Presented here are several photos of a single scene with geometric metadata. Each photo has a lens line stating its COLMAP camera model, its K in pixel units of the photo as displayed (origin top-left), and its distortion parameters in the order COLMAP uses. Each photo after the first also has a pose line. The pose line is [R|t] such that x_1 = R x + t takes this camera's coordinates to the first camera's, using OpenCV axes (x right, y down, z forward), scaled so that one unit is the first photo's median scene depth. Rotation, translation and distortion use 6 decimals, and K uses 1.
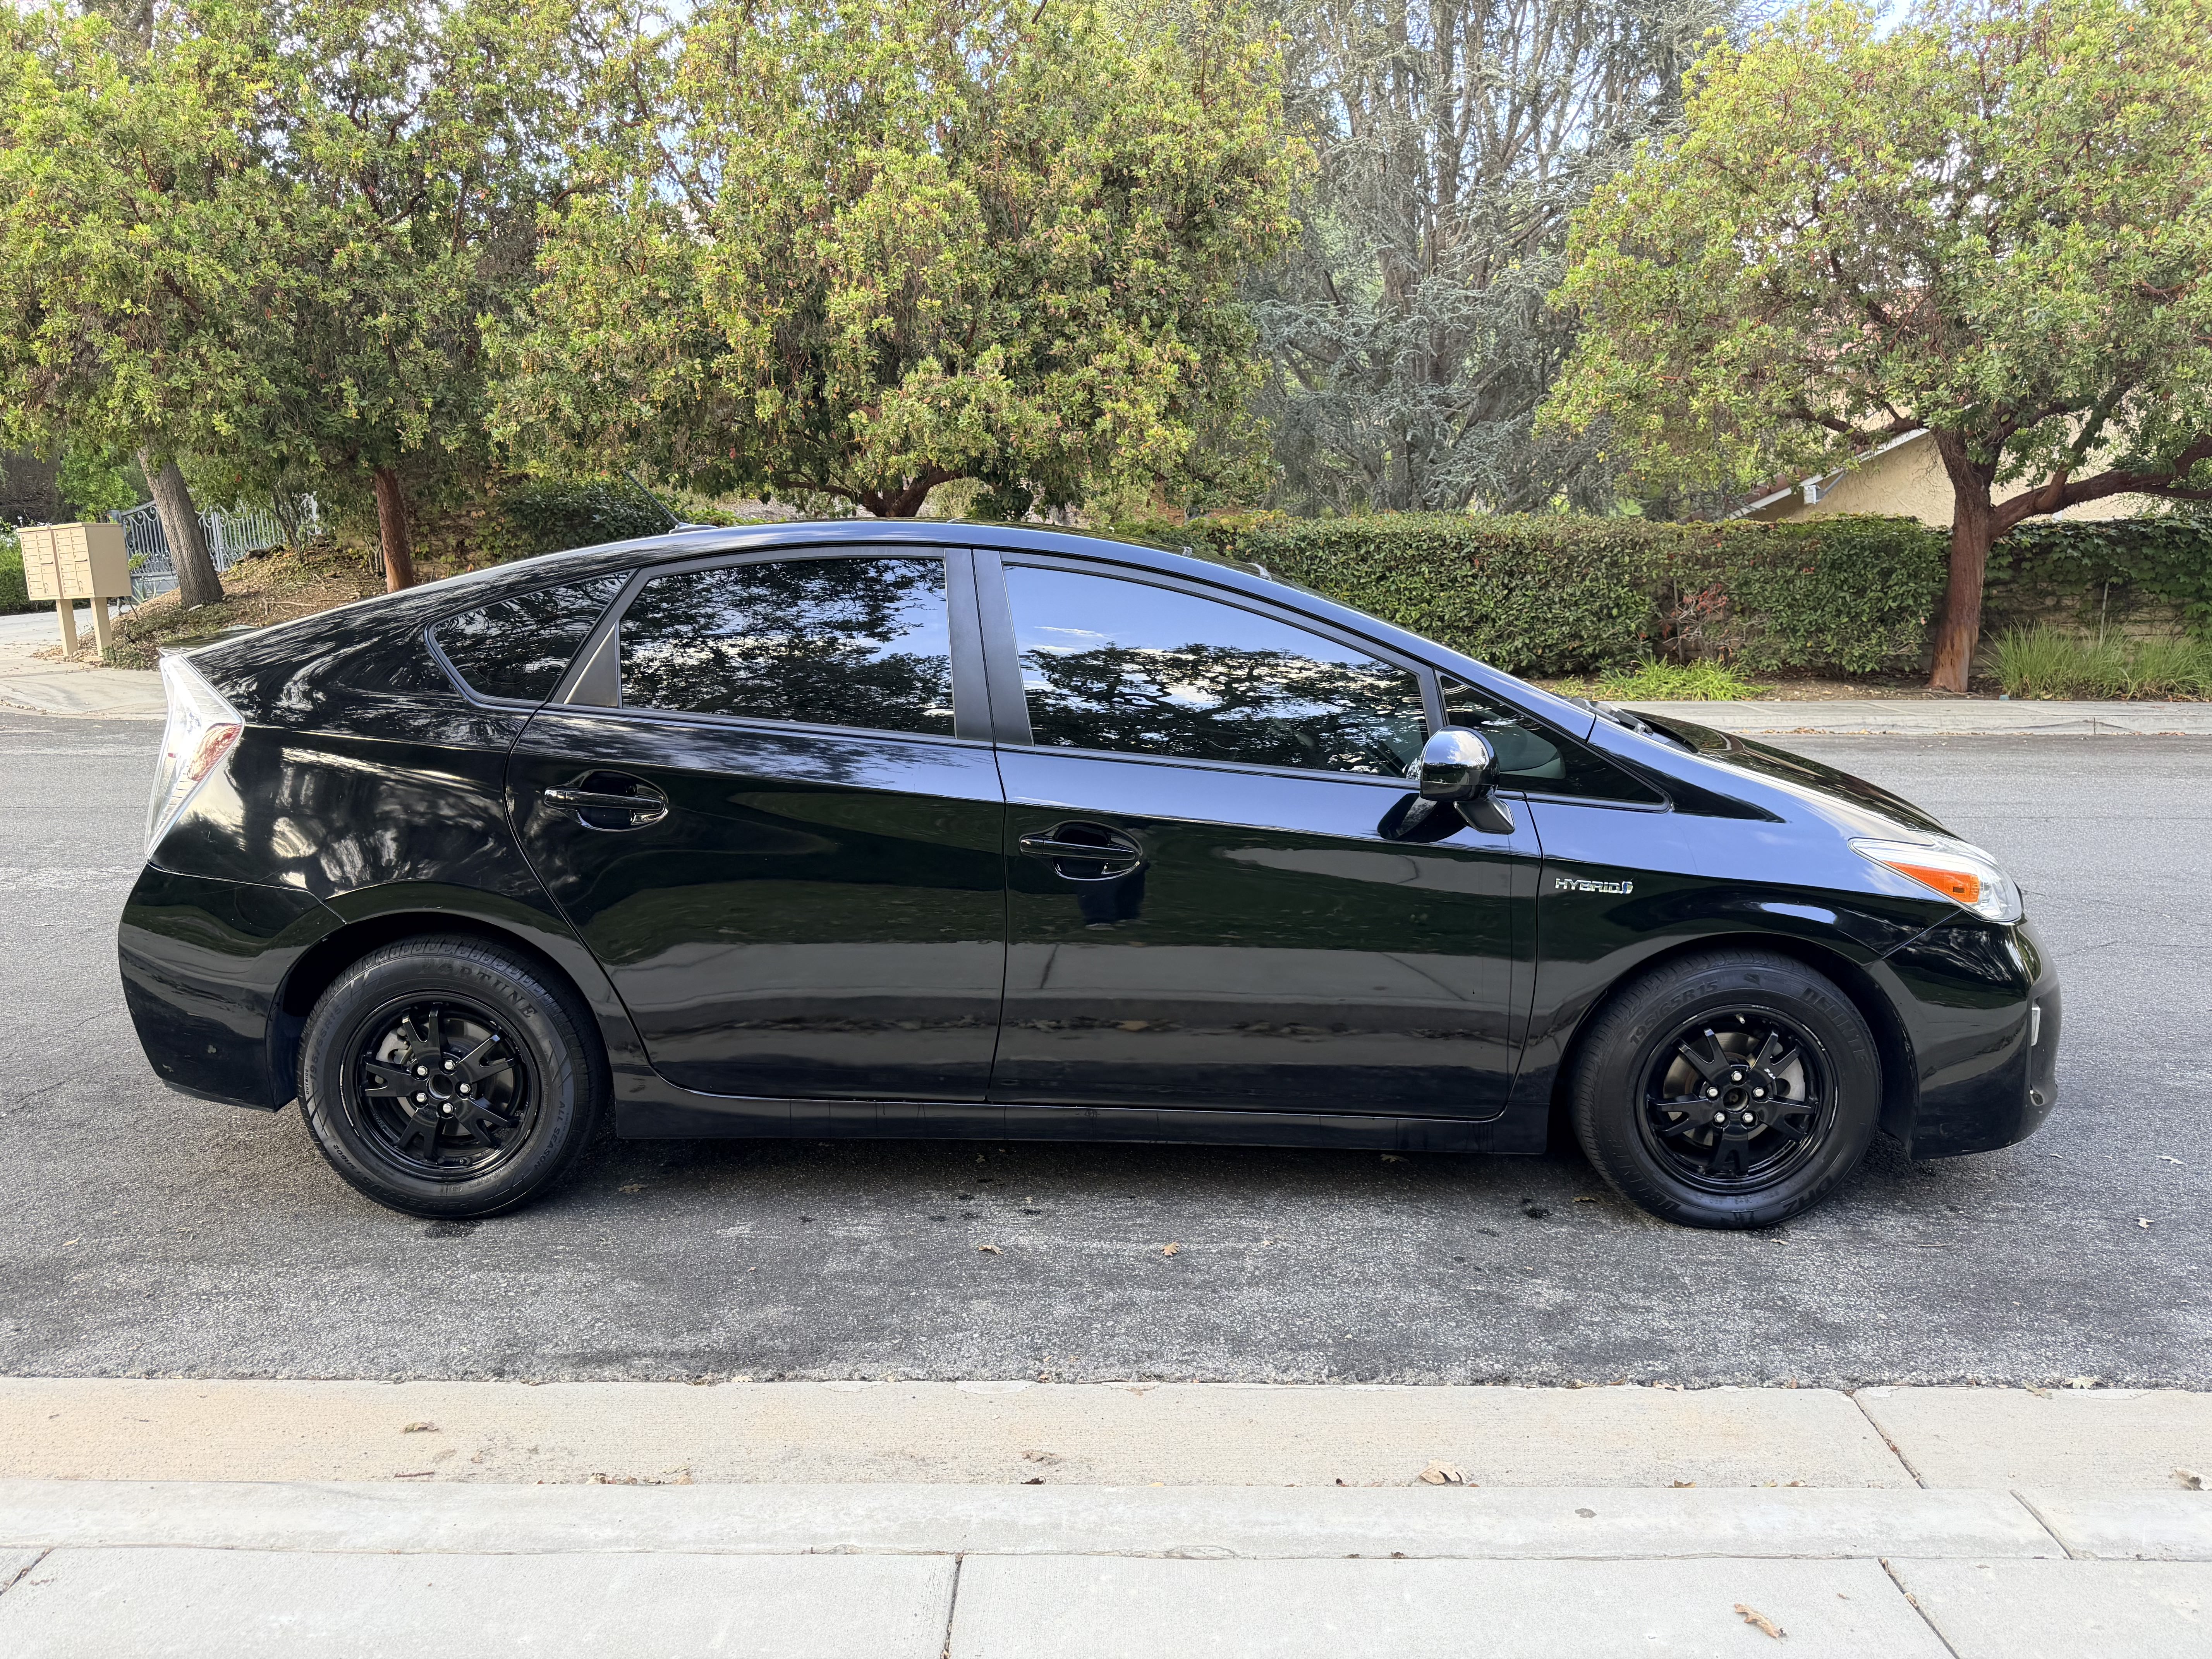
lens RADIAL K [[1577.7, 0, 1113.5], [0, 1577.7, 824.9], [0, 0, 1]] dist [-0.037078, 0.020635]
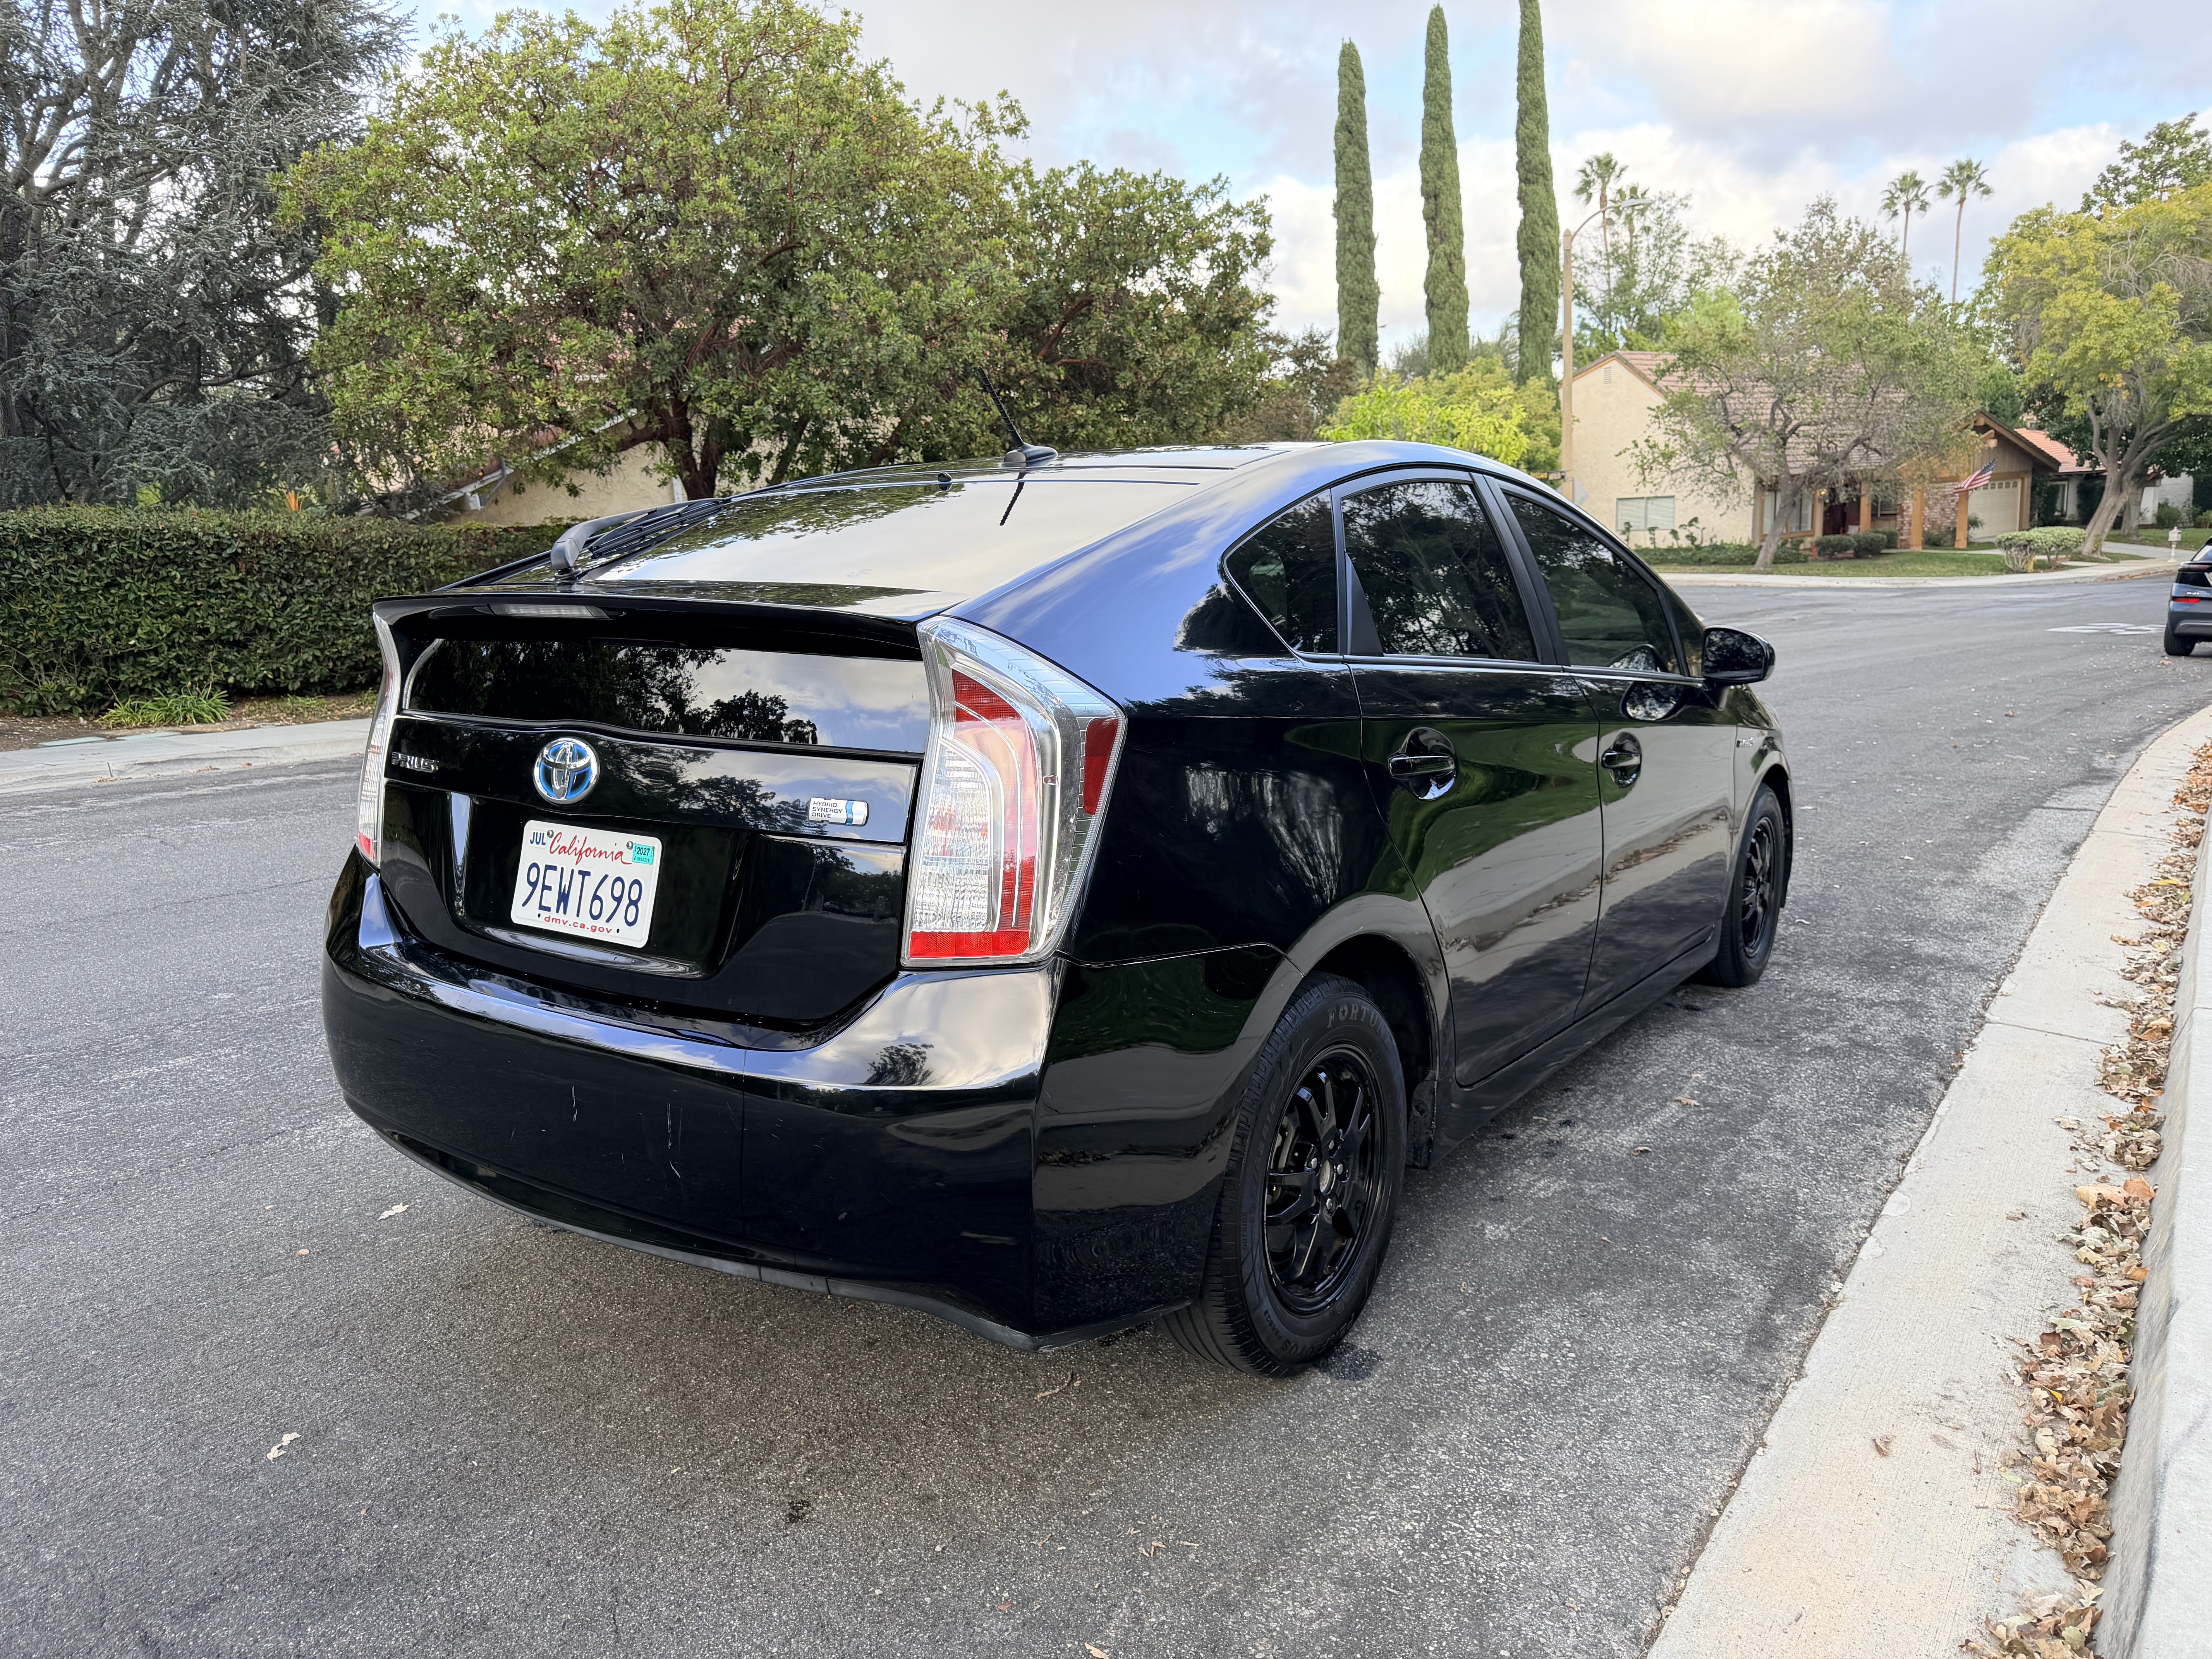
lens RADIAL K [[1577.7, 0, 1118.7], [0, 1577.7, 820.9], [0, 0, 1]] dist [-0.037078, 0.020635]
pose [[0.568460, -0.126285, 0.812961, -0.209610], [0.138789, 0.988707, 0.056538, -0.010212], [-0.810920, 0.080691, 0.579567, 0.126549]]
